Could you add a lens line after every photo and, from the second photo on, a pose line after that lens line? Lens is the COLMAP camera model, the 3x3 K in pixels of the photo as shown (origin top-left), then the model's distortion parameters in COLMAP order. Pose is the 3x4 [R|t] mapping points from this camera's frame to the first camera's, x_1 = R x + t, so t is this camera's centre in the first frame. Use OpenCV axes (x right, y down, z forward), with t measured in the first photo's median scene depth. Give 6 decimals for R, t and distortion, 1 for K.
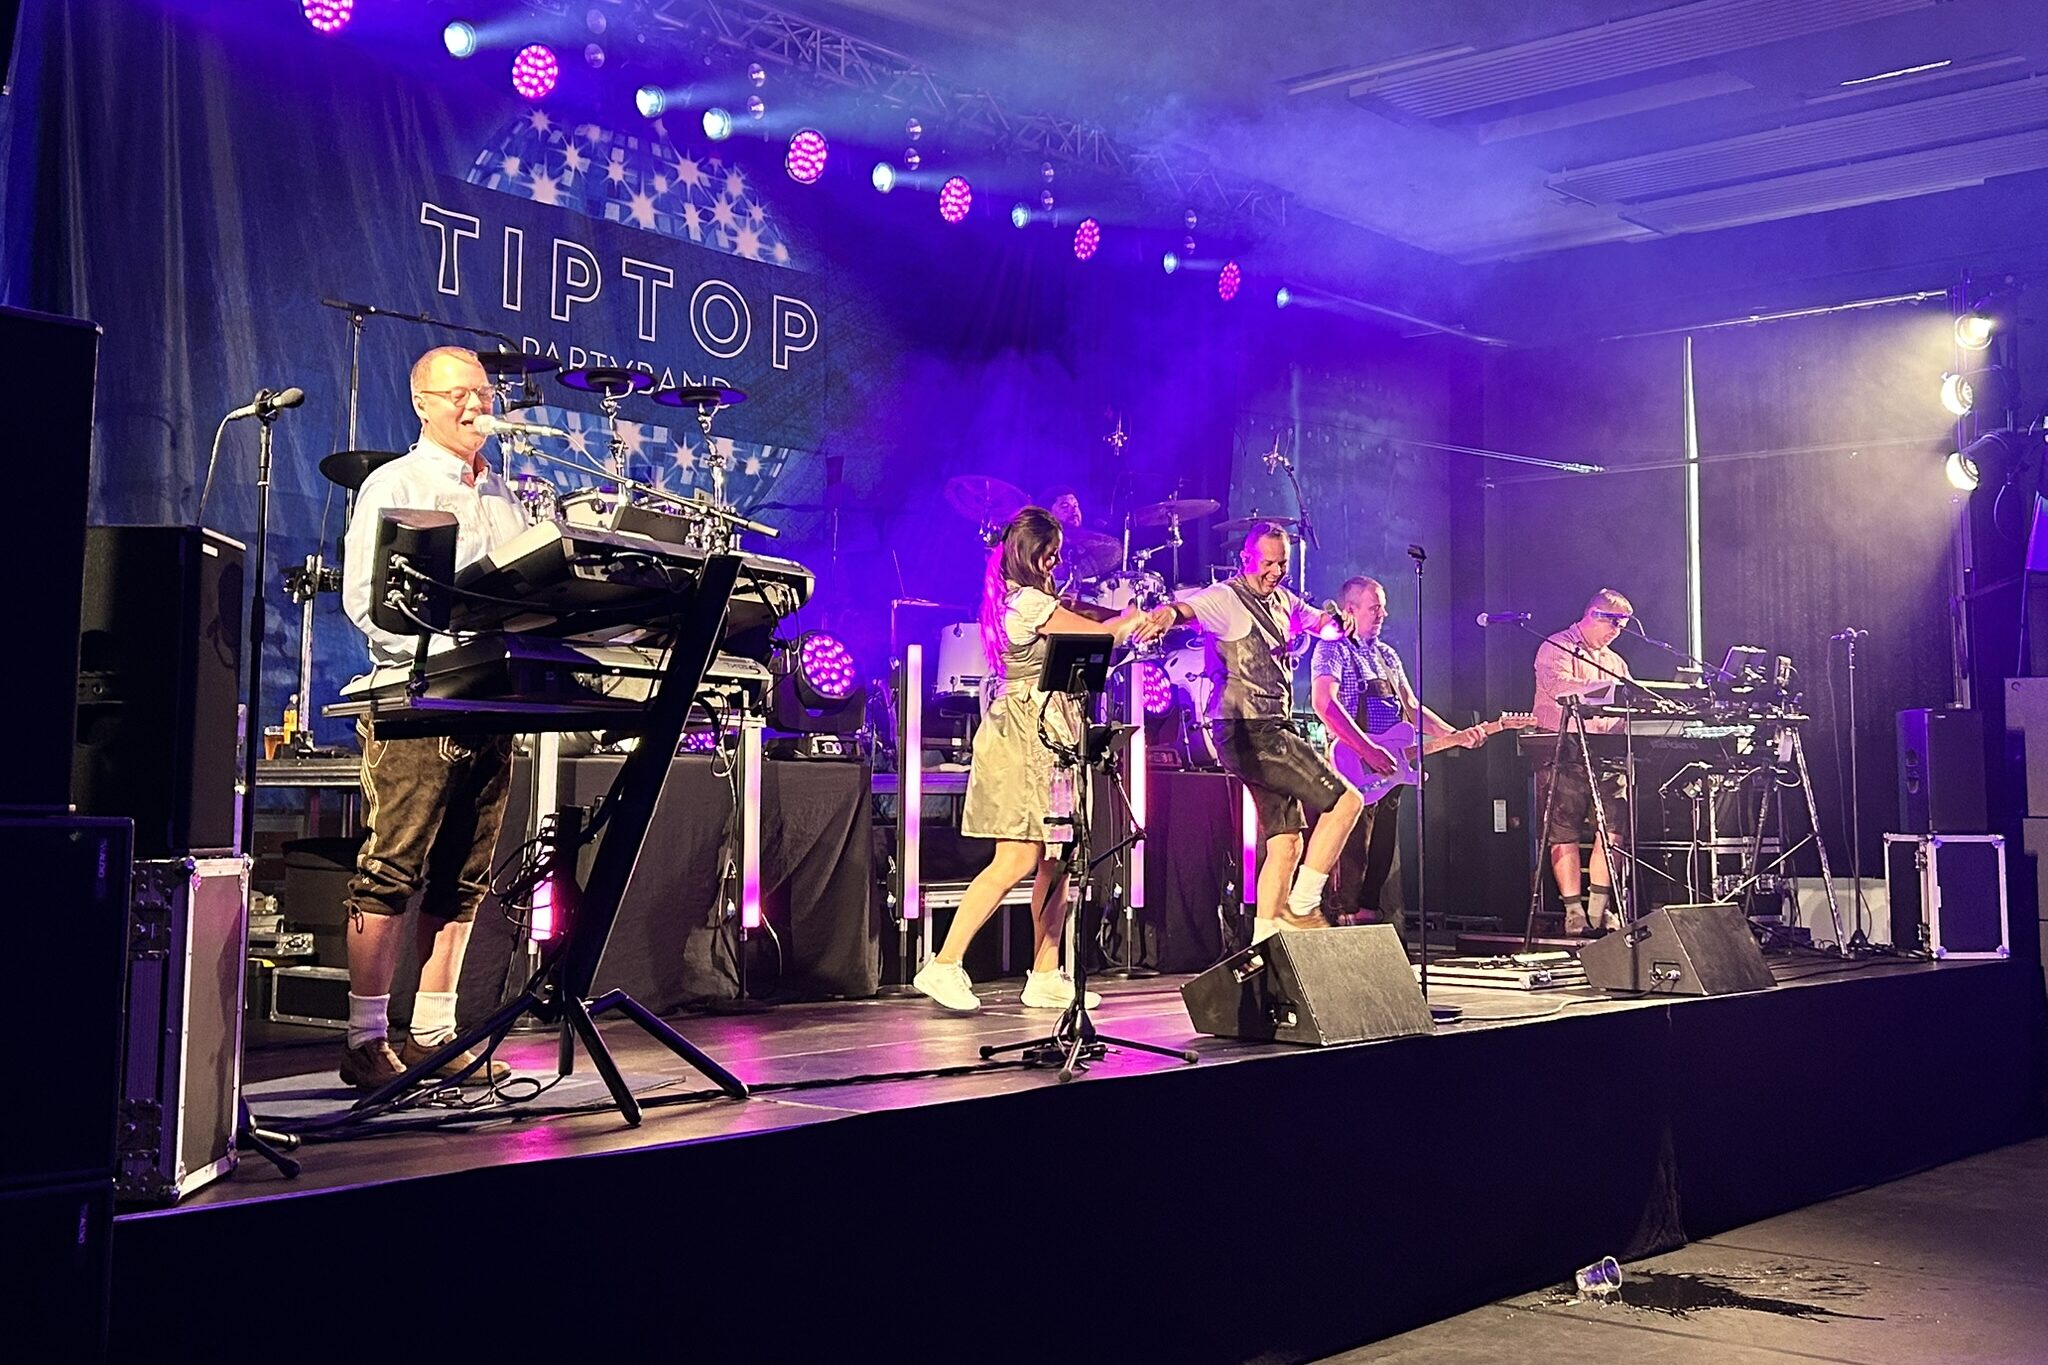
lens RADIAL K [[2279.6, 0, 1024.0], [0, 2279.6, 682.5], [0, 0, 1]] dist [0.110618, 0.003472]
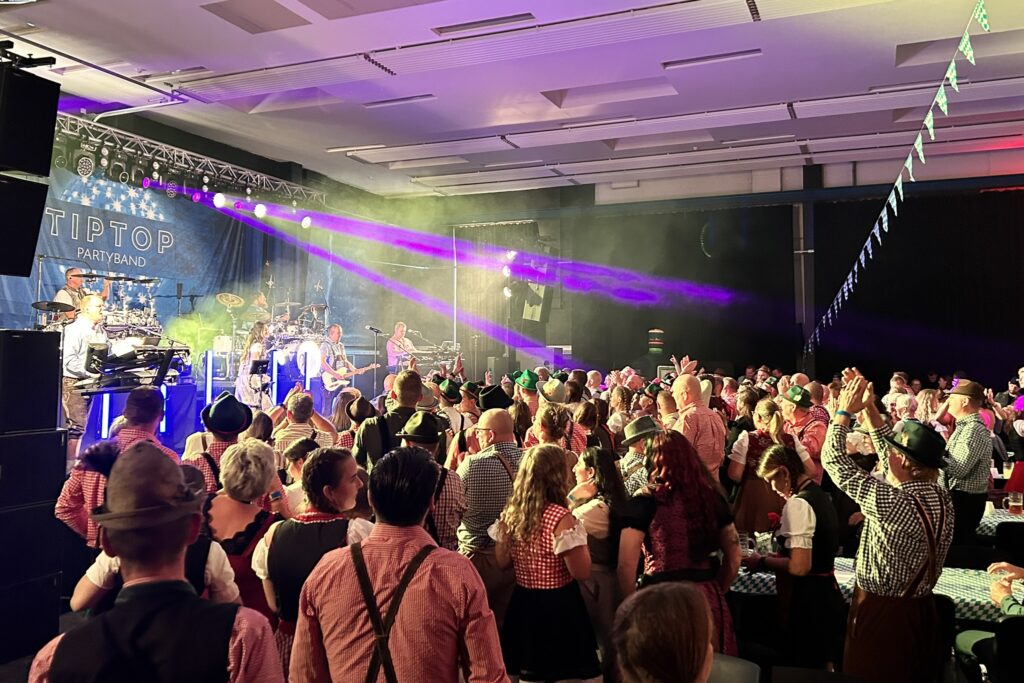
lens RADIAL K [[861.2, 0, 513.8], [0, 861.2, 310.1], [0, 0, 1]] dist [0.003327, 0.001281]
pose [[0.949429, 0.011408, 0.313774, -0.016093], [-0.010001, 0.999931, -0.006093, -0.058889], [-0.313822, 0.002647, 0.949478, -0.321047]]
